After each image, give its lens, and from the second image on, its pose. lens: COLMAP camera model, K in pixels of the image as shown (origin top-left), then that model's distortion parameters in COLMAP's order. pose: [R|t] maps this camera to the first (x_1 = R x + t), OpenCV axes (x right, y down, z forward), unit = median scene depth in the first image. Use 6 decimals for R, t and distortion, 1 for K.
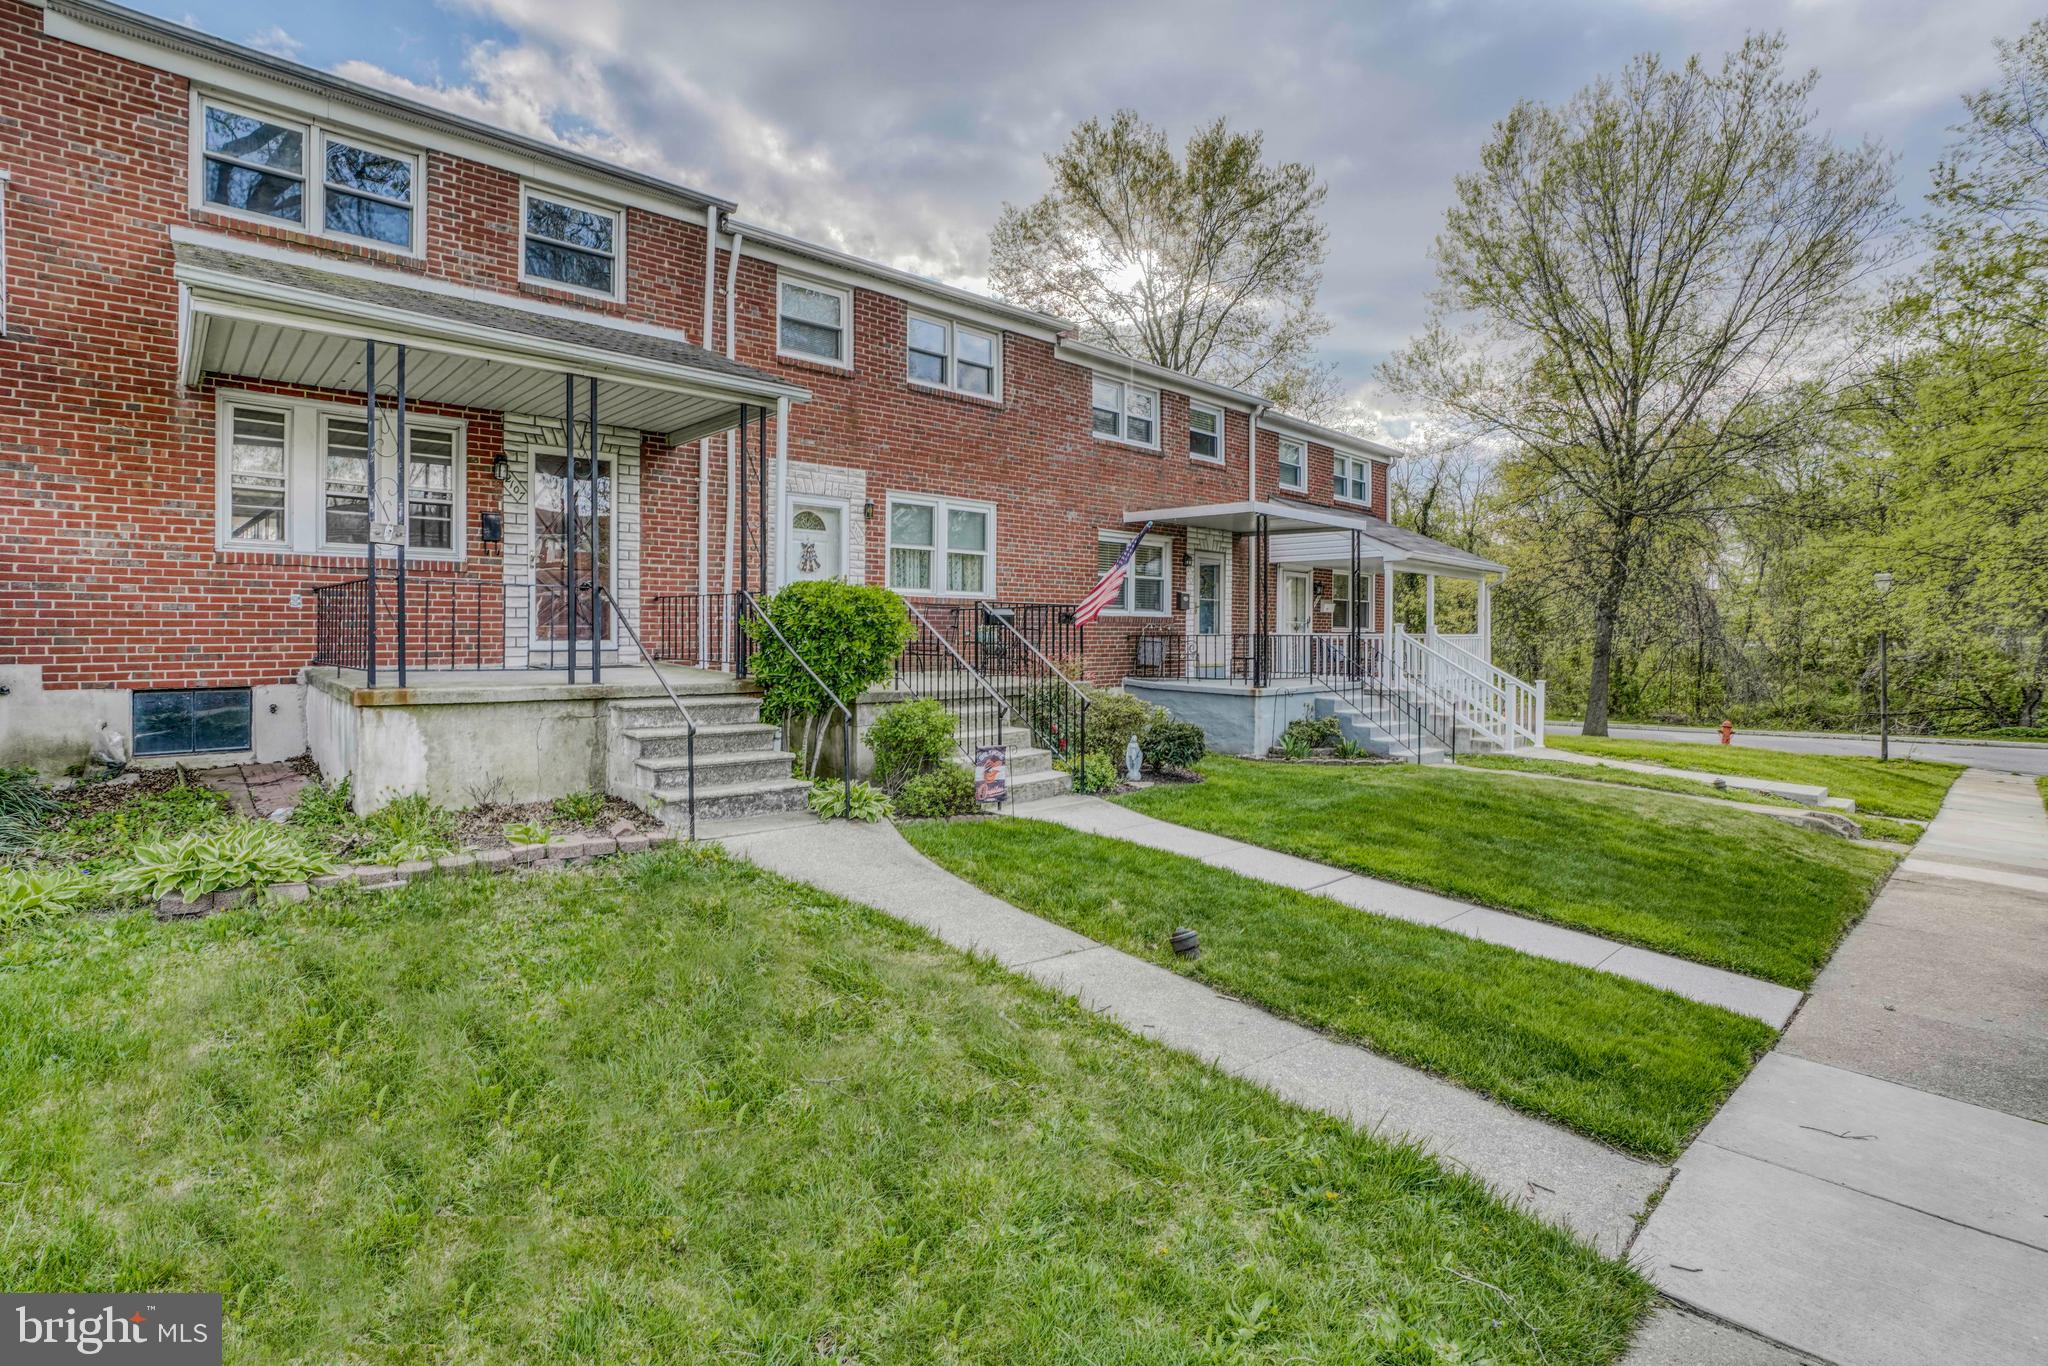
lens RADIAL K [[974.3, 0, 985.4], [0, 974.3, 657.3], [0, 0, 1]] dist [-0.071049, 0.033438]
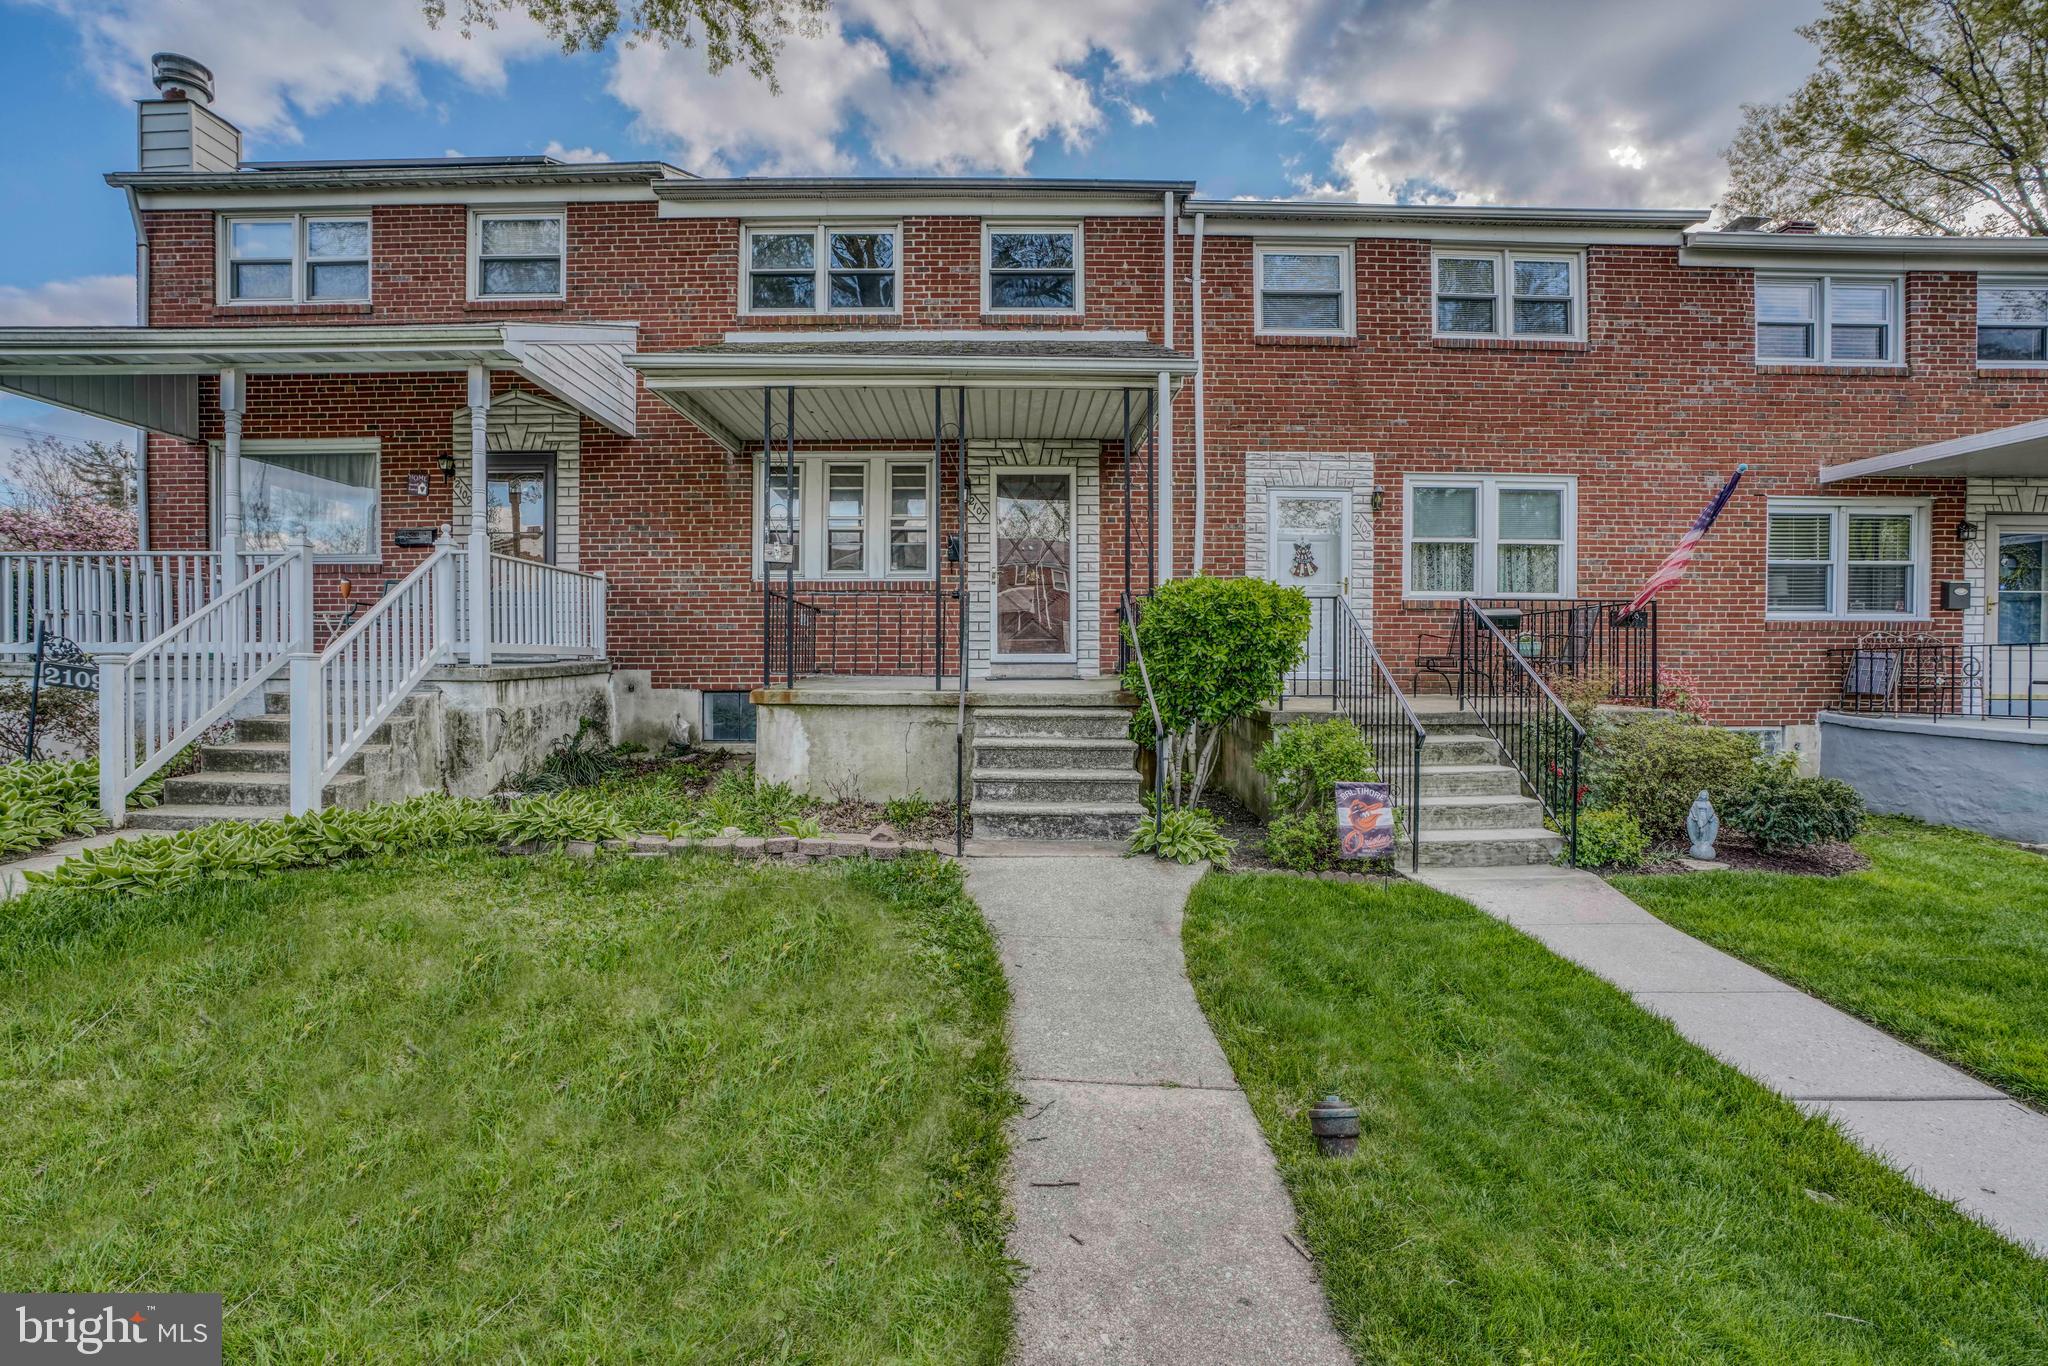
lens RADIAL K [[940.7, 0, 1007.7], [0, 940.7, 688.8], [0, 0, 1]] dist [-0.072261, 0.030489]
pose [[0.748315, 0.014530, -0.663185, 0.215791], [-0.013592, 0.999886, 0.006569, 0.014315], [0.663204, 0.004098, 0.748427, 0.230792]]
